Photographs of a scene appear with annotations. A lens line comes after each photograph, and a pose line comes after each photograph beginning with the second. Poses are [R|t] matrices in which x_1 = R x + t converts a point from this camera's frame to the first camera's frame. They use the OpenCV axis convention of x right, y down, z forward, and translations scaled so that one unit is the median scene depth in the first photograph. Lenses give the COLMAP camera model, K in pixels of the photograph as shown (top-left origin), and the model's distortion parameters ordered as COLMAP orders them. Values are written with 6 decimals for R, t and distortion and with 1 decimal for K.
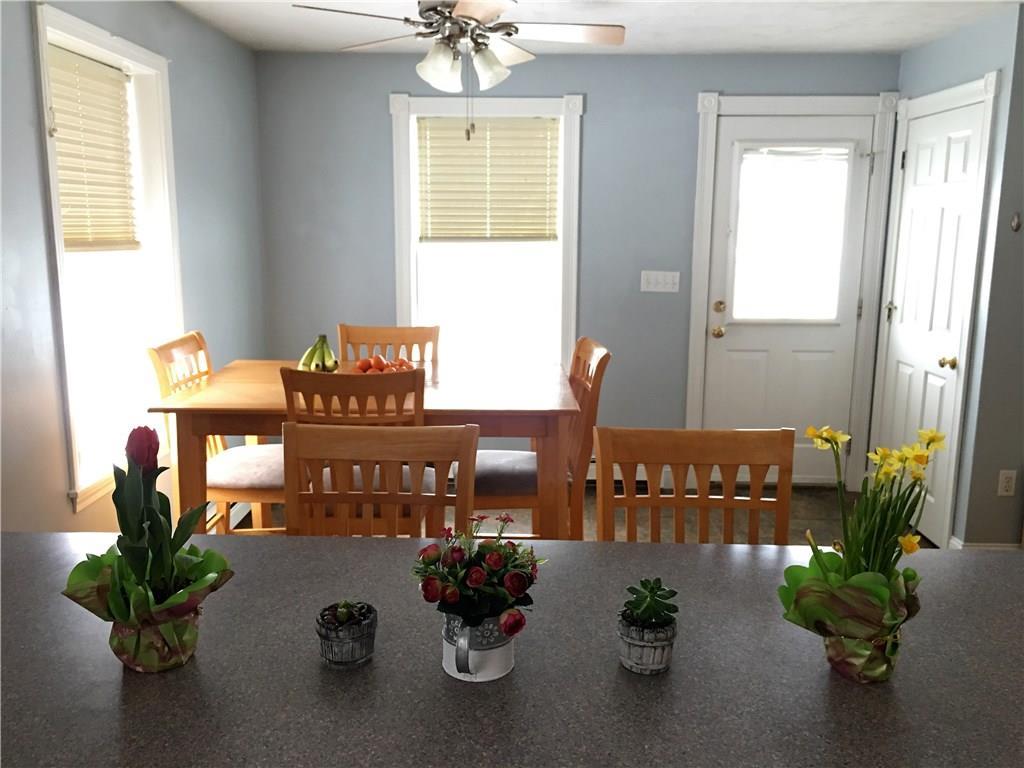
lens RADIAL K [[871.3, 0, 512.0], [0, 871.3, 384.0], [0, 0, 1]] dist [-0.005849, -0.005886]
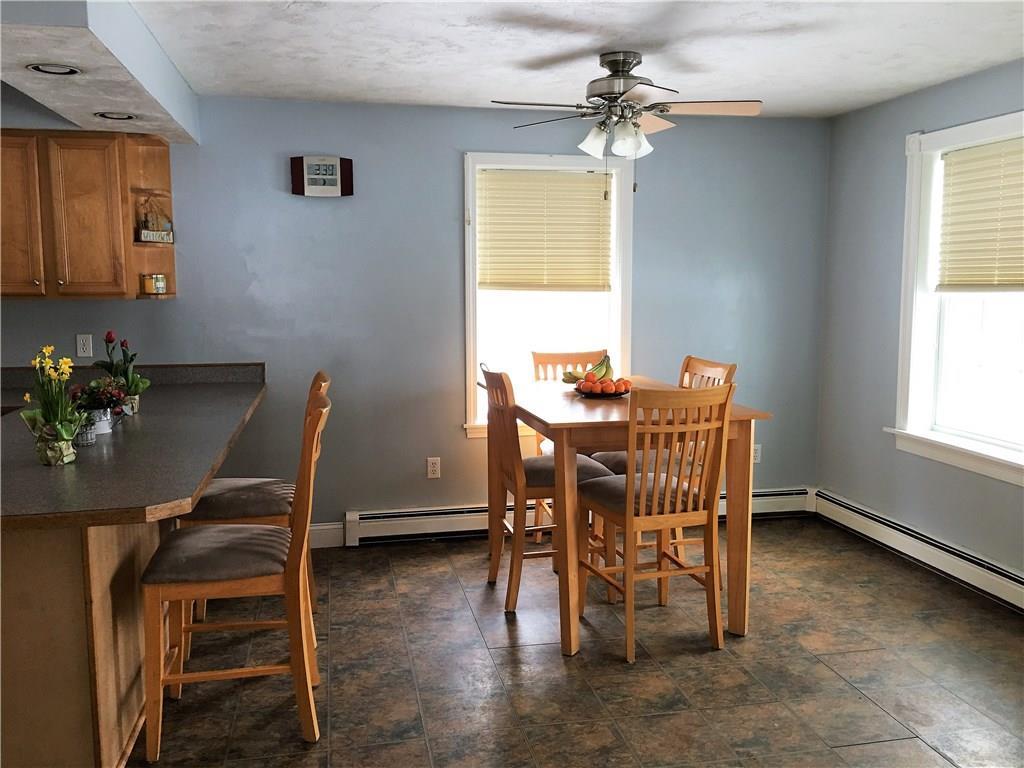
lens RADIAL K [[871.3, 0, 512.0], [0, 871.3, 384.0], [0, 0, 1]] dist [-0.005849, -0.005886]
pose [[0.212863, 0.121390, -0.969512, 0.724863], [-0.163954, 0.982621, 0.087034, -0.076126], [0.963228, 0.140429, 0.229066, 0.400251]]
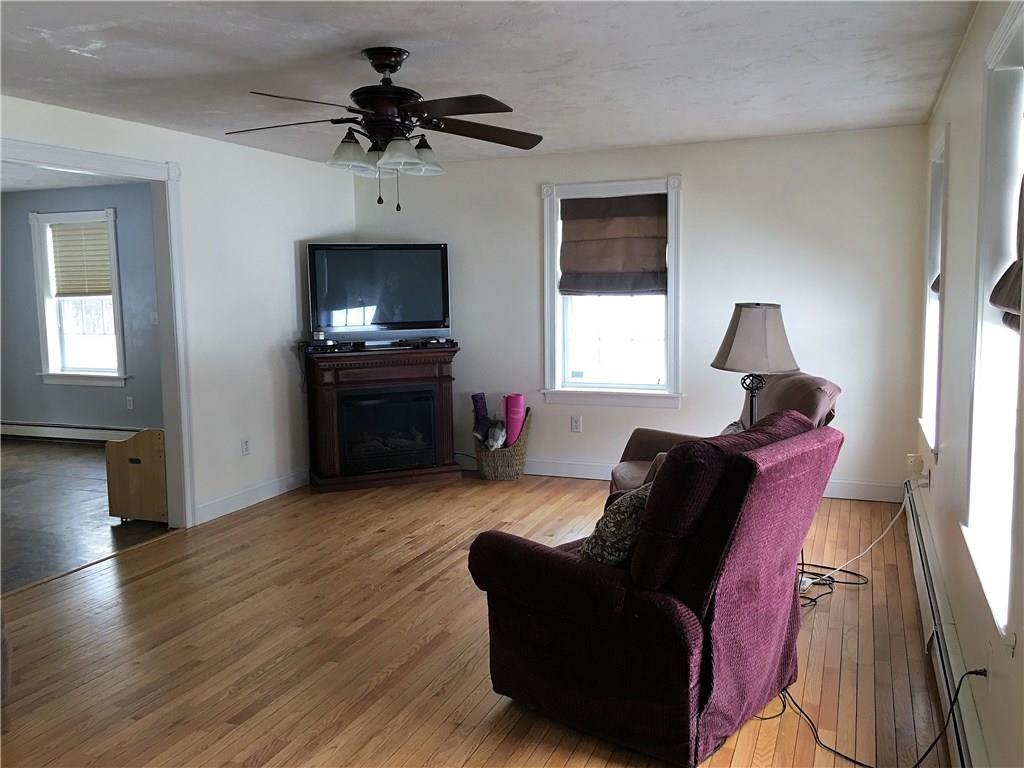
lens RADIAL K [[871.3, 0, 512.0], [0, 871.3, 384.0], [0, 0, 1]] dist [-0.005849, -0.005886]
pose [[0.931972, 0.021469, -0.361895, 1.414562], [-0.047149, 0.996945, -0.062279, 0.075707], [0.359452, 0.075105, 0.930136, -0.260606]]
